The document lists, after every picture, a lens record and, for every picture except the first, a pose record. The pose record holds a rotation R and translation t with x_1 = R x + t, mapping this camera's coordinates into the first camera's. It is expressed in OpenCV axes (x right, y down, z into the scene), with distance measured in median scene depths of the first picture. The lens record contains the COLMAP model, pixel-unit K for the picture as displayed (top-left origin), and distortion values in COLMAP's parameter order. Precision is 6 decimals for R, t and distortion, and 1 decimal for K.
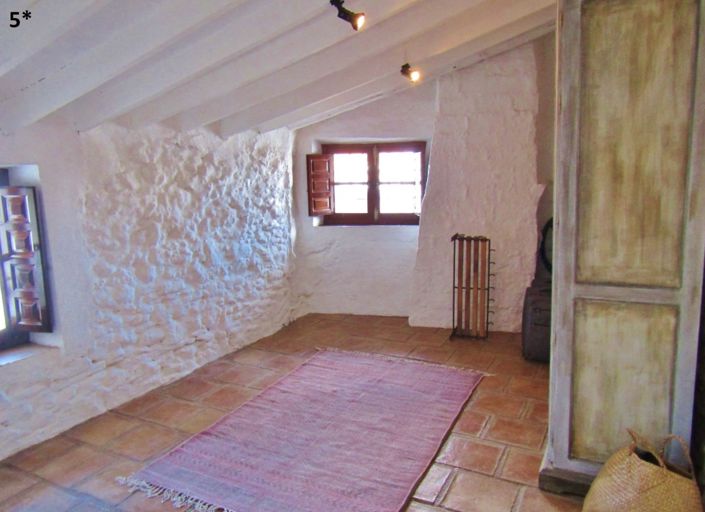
lens RADIAL K [[558.5, 0, 352.5], [0, 558.5, 256.0], [0, 0, 1]] dist [-0.005598, -0.002079]
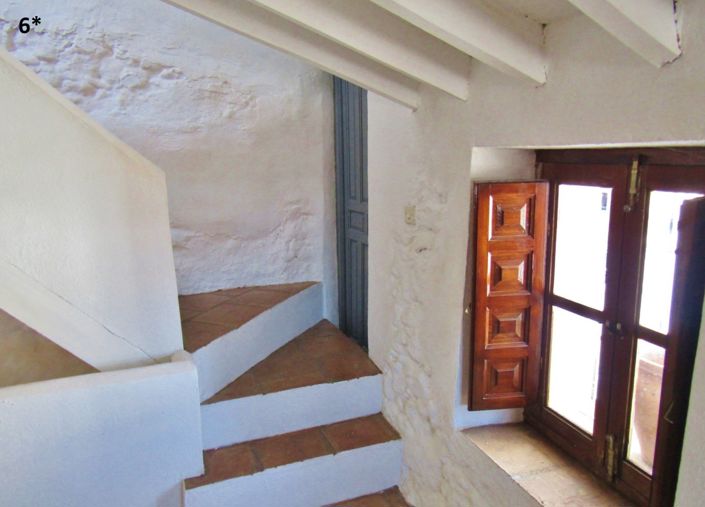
lens RADIAL K [[519.0, 0, 352.5], [0, 519.0, 253.5], [0, 0, 1]] dist [-0.007230, 0.001106]
pose [[-0.688623, 0.155947, -0.708152, 0.172924], [-0.098917, 0.947268, 0.304793, -0.194550], [0.718341, 0.279936, -0.636885, 0.997410]]
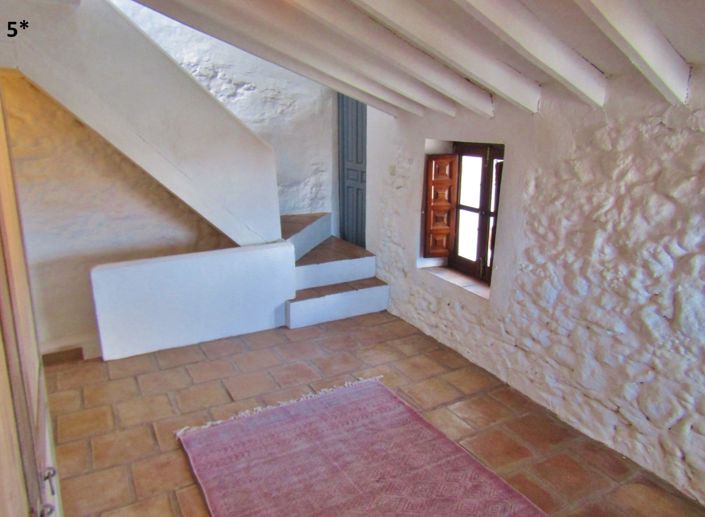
lens RADIAL K [[534.7, 0, 352.5], [0, 534.7, 258.5], [0, 0, 1]] dist [0.002056, 0.000635]
pose [[-0.586223, 0.219377, -0.779882, 0.428106], [-0.128714, 0.925192, 0.357005, -0.240781], [0.799859, 0.309666, -0.514132, 1.117891]]
